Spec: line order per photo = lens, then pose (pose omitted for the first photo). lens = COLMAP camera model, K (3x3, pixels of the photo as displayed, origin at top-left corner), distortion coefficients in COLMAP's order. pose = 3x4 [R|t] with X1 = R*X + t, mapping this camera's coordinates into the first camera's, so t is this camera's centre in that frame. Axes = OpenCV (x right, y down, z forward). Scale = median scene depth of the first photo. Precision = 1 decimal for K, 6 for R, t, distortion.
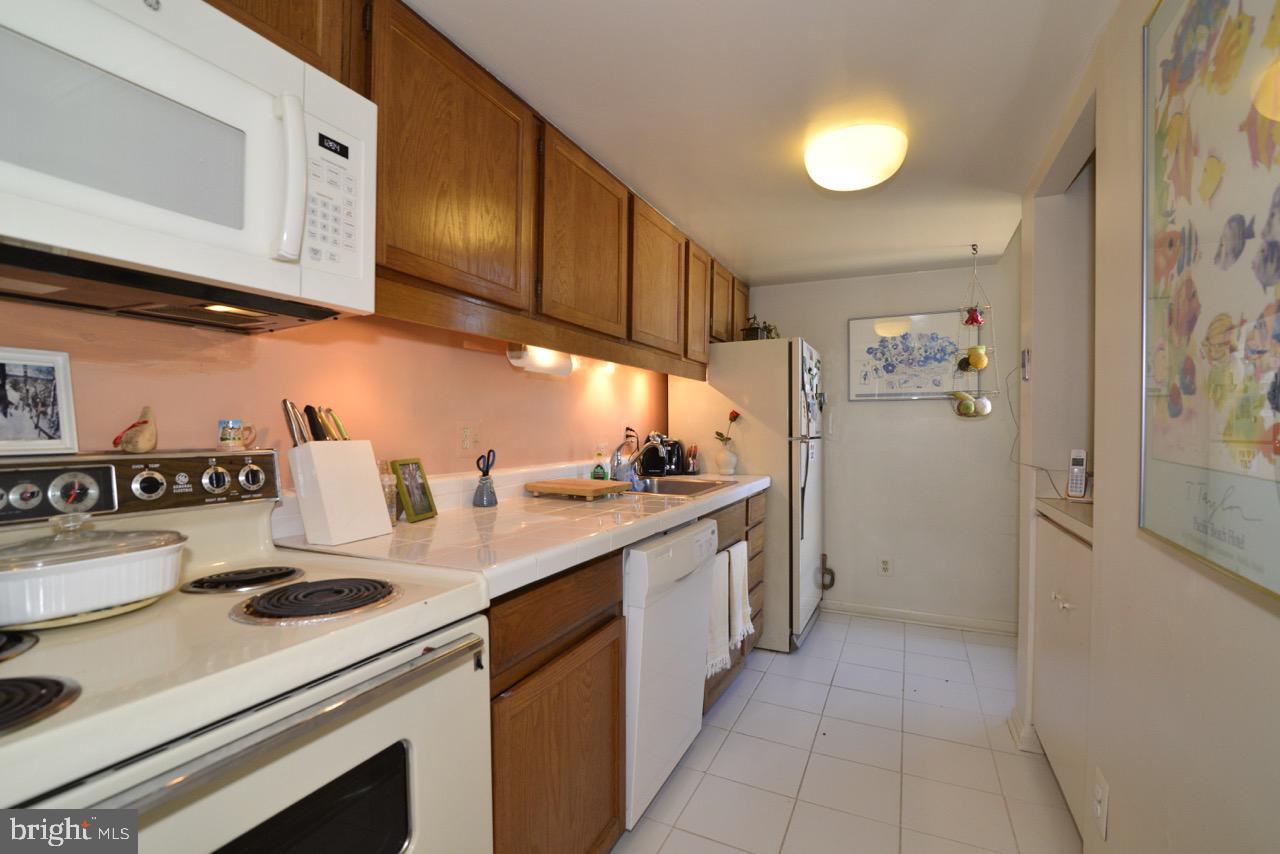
lens RADIAL K [[584.8, 0, 639.4], [0, 584.8, 430.2], [0, 0, 1]] dist [-0.024787, 0.001692]
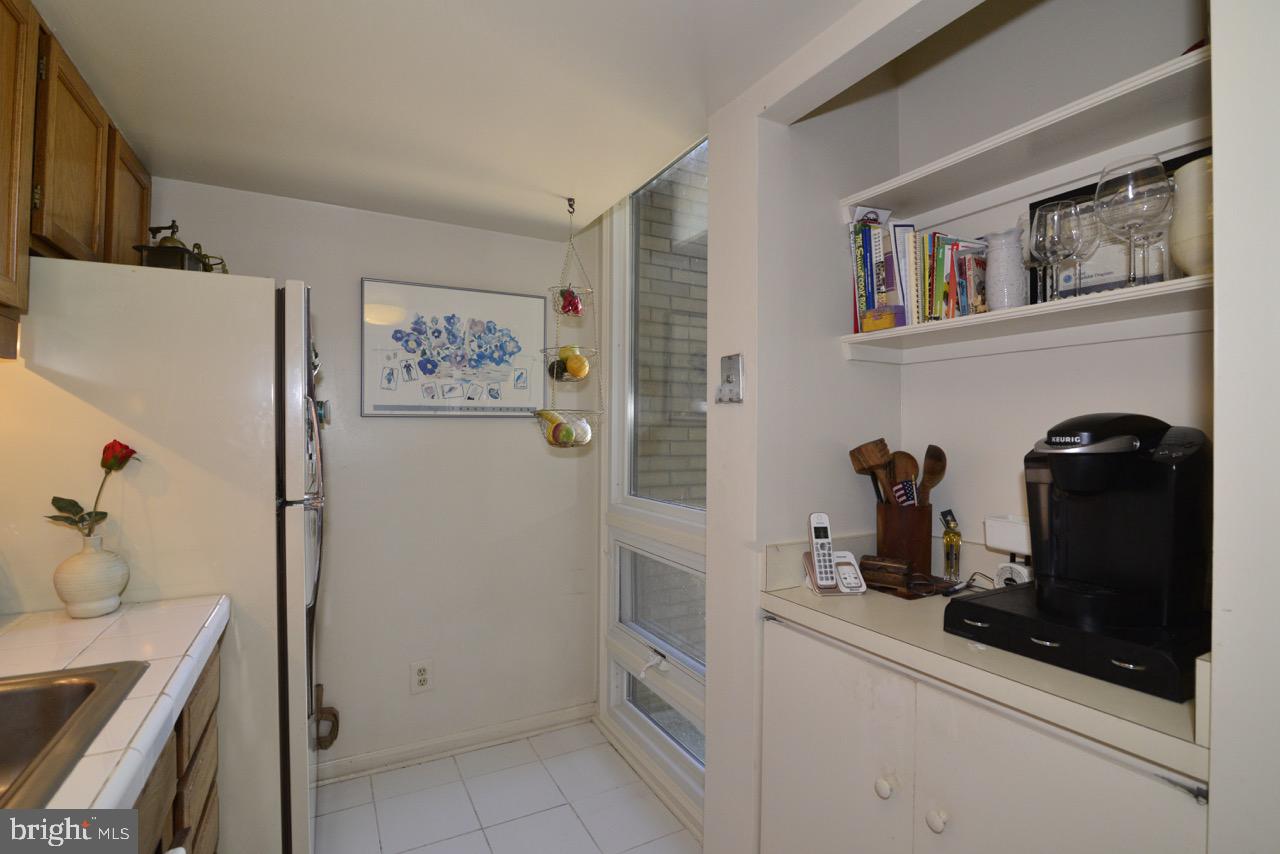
lens RADIAL K [[584.8, 0, 640.8], [0, 584.8, 432.3], [0, 0, 1]] dist [-0.024787, 0.001692]
pose [[0.596928, -0.000477, 0.802294, 0.057767], [0.002607, 0.999996, -0.001346, -0.033749], [-0.802290, 0.002895, 0.596927, 0.441846]]
